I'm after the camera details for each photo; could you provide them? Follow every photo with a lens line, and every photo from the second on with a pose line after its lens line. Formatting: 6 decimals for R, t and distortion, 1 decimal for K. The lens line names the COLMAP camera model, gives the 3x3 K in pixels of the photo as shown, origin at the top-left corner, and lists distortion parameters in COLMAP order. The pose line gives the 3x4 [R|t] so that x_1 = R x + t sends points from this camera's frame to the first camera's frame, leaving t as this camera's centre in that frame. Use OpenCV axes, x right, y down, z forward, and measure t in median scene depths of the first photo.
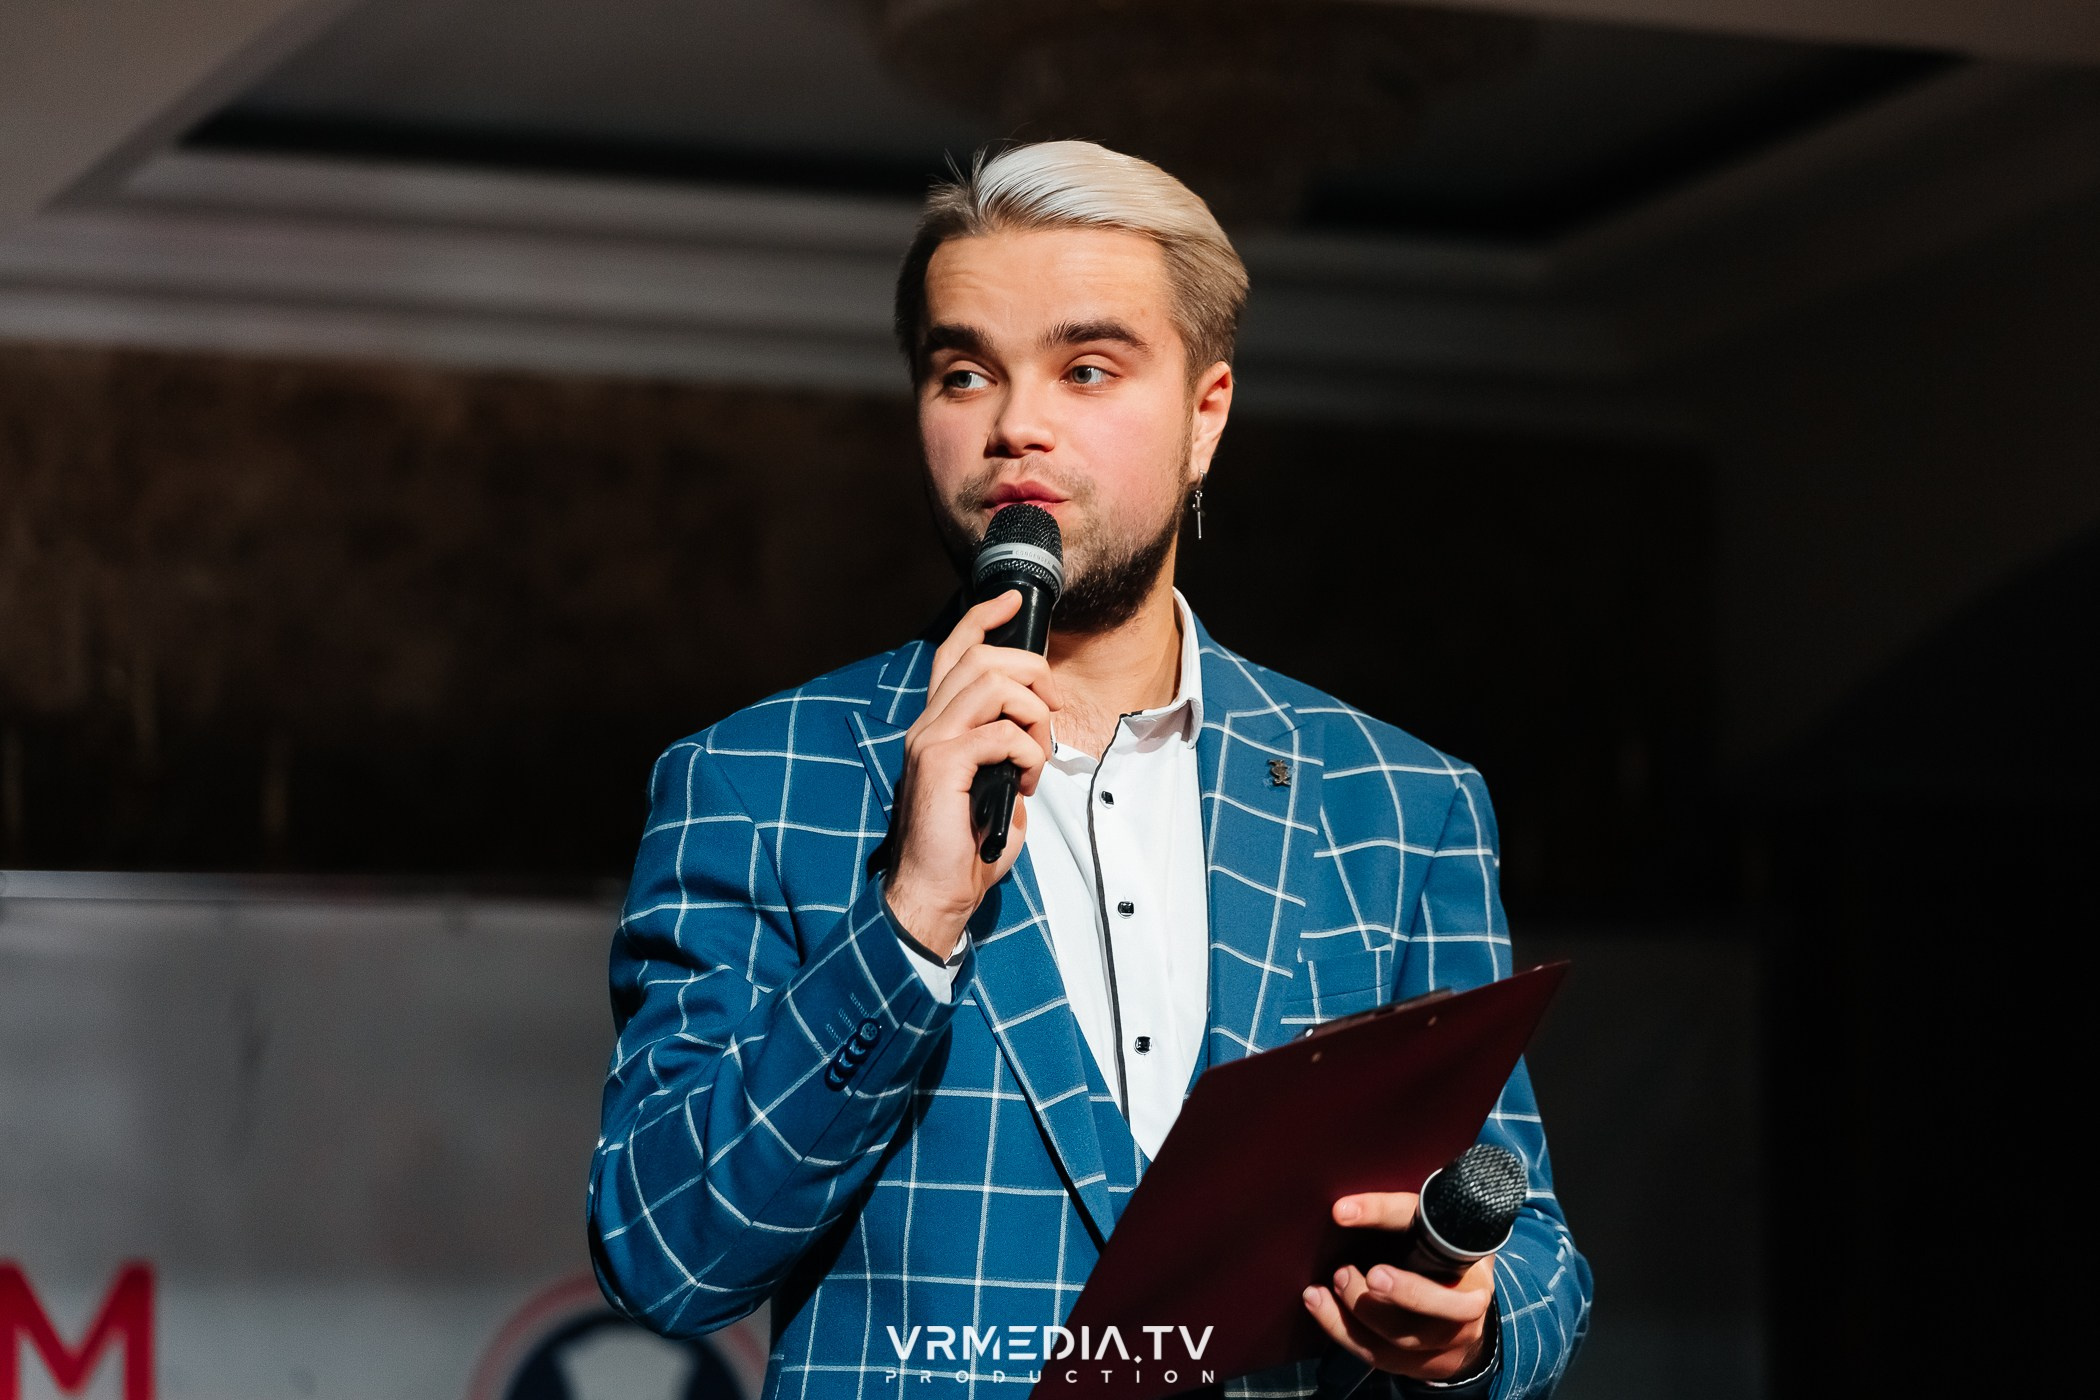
lens RADIAL K [[7291.6, 0, 1050.9], [0, 7291.6, 703.9], [0, 0, 1]] dist [-0.053166, 0.000000]
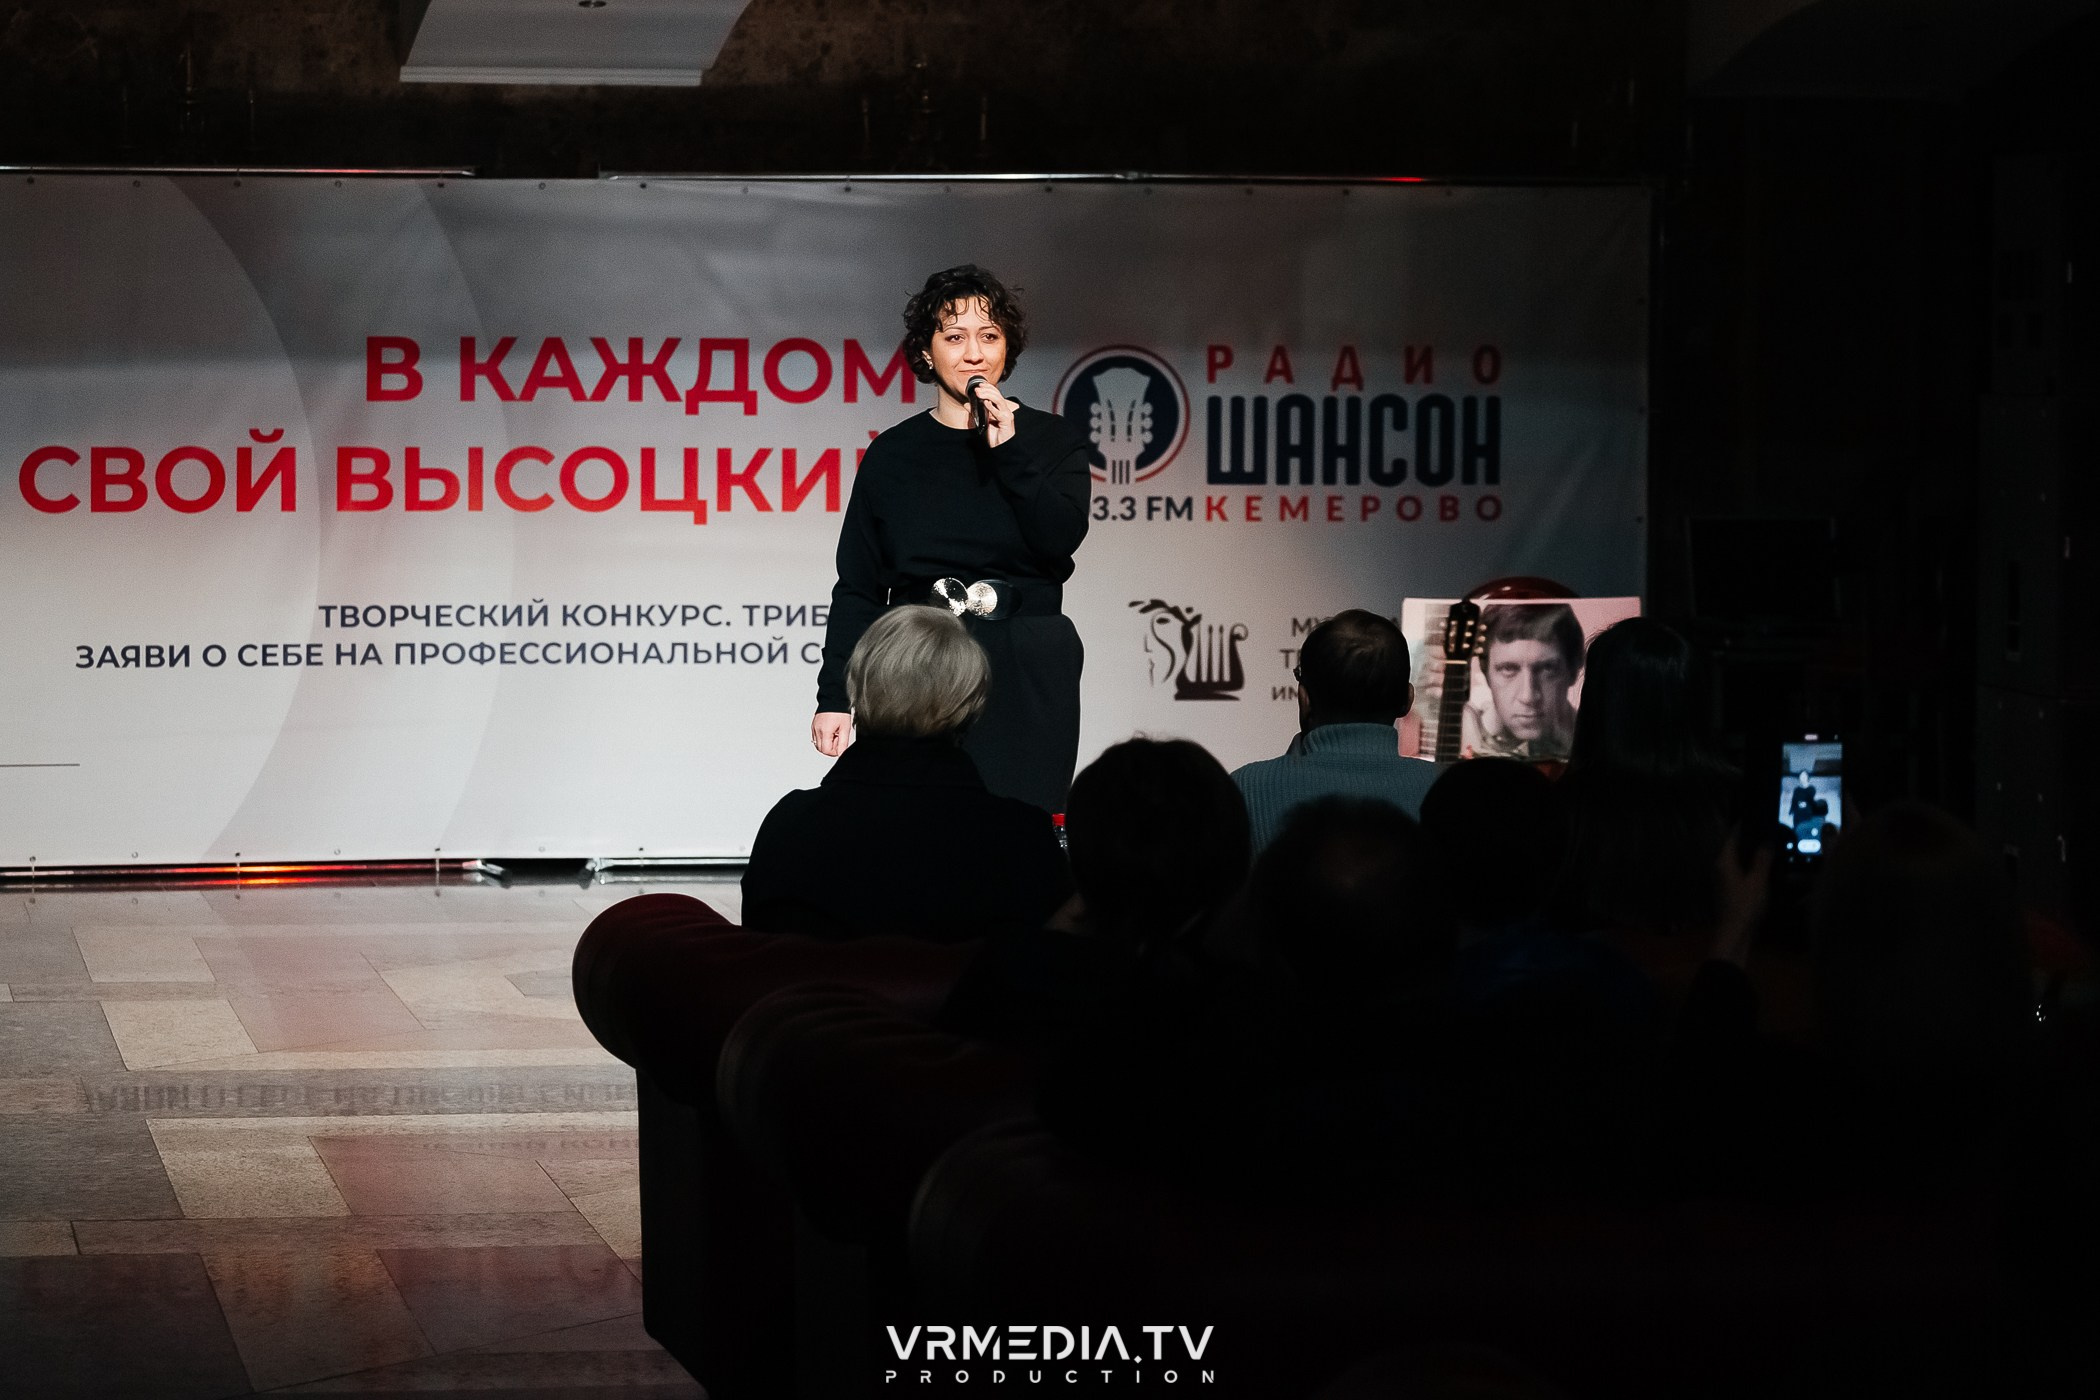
lens RADIAL K [[5439.5, 0, 873.3], [0, 5439.5, 646.3], [0, 0, 1]] dist [-0.006306, 0.000000]
pose [[0.975951, 0.029794, -0.215946, 0.232519], [0.013228, 0.980696, 0.195091, -0.160093], [0.217590, -0.193255, 0.956717, -0.657733]]
